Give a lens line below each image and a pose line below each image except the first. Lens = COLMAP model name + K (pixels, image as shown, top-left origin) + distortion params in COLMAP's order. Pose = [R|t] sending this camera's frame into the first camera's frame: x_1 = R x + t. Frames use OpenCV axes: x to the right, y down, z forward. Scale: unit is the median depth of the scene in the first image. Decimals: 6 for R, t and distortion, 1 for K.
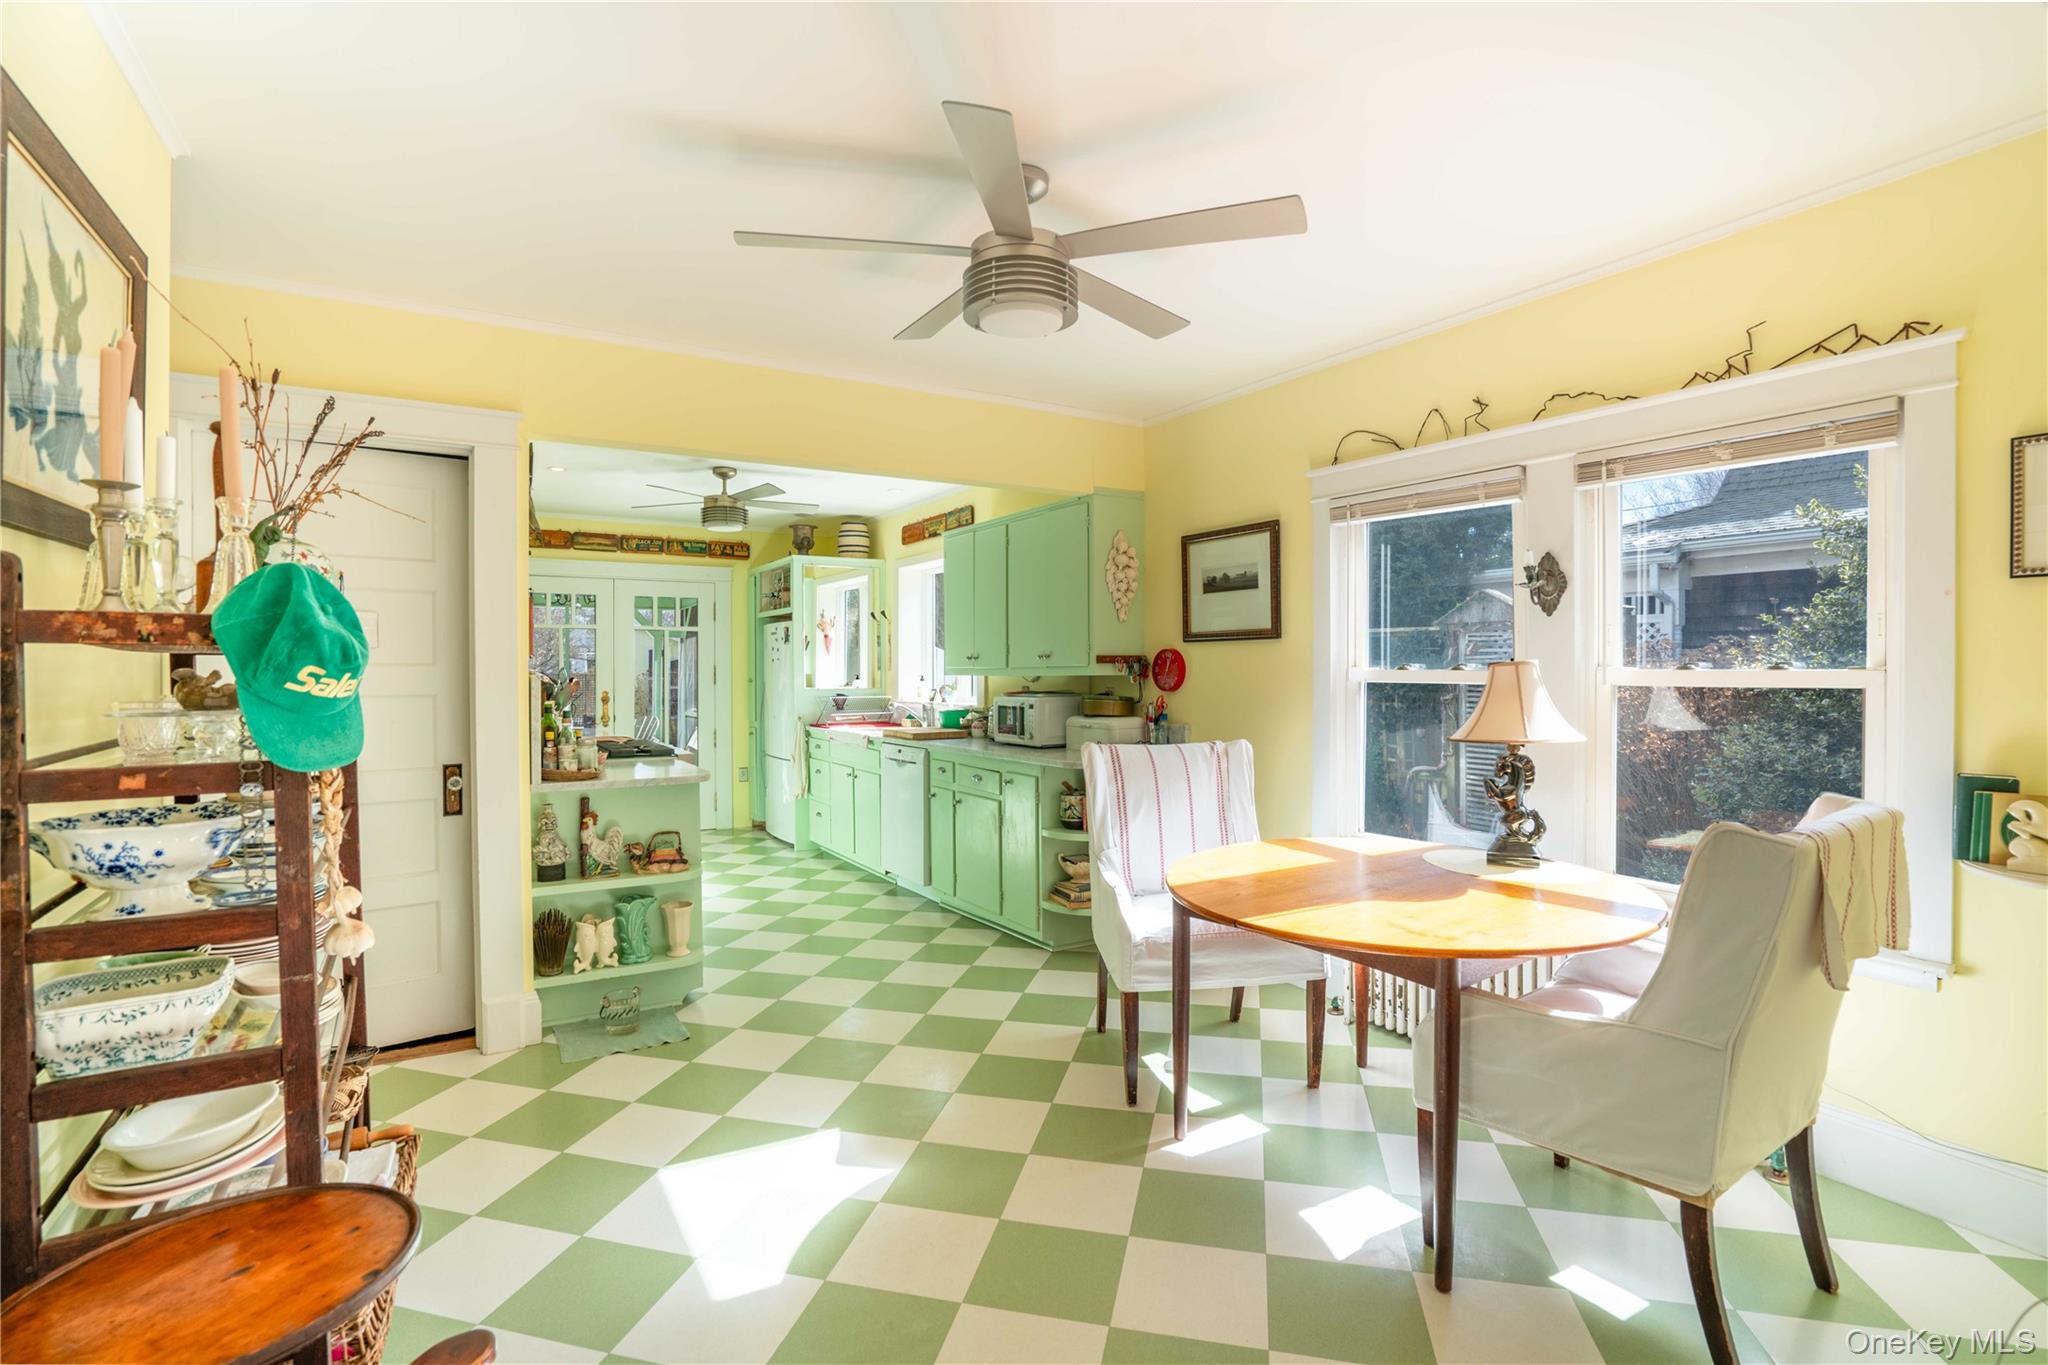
lens RADIAL K [[969.8, 0, 1027.0], [0, 969.8, 682.4], [0, 0, 1]] dist [-0.001327, -0.000058]
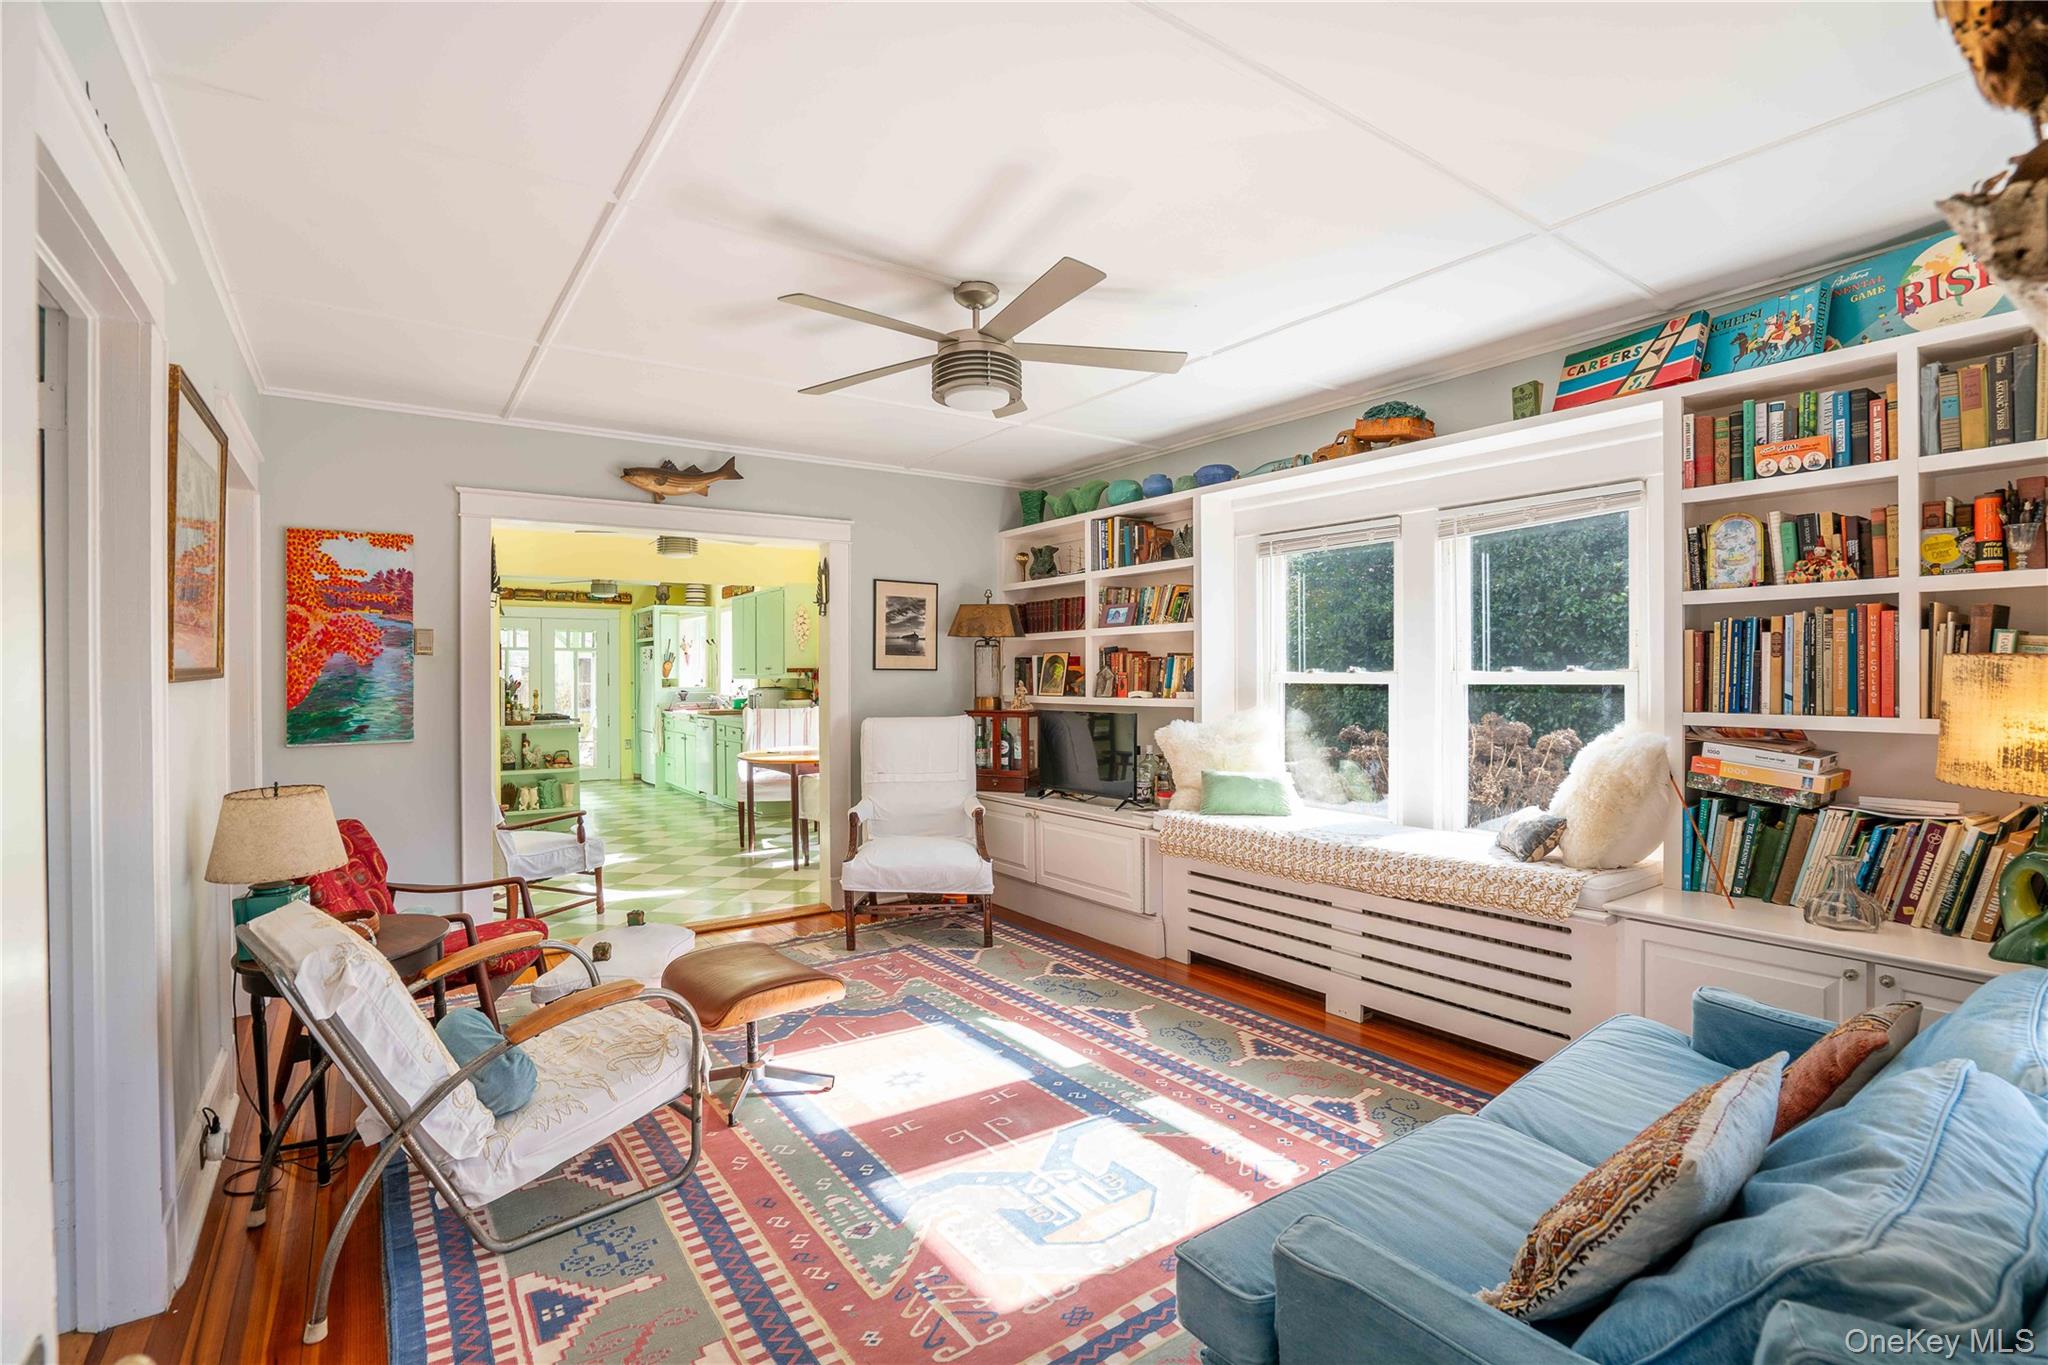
lens RADIAL K [[969.8, 0, 1019.9], [0, 969.8, 678.1], [0, 0, 1]] dist [-0.001327, -0.000058]
pose [[0.998744, -0.003152, 0.050011, 0.325637], [0.003665, 0.999942, -0.010168, 0.010290], [-0.049976, 0.010339, 0.998697, -0.732189]]
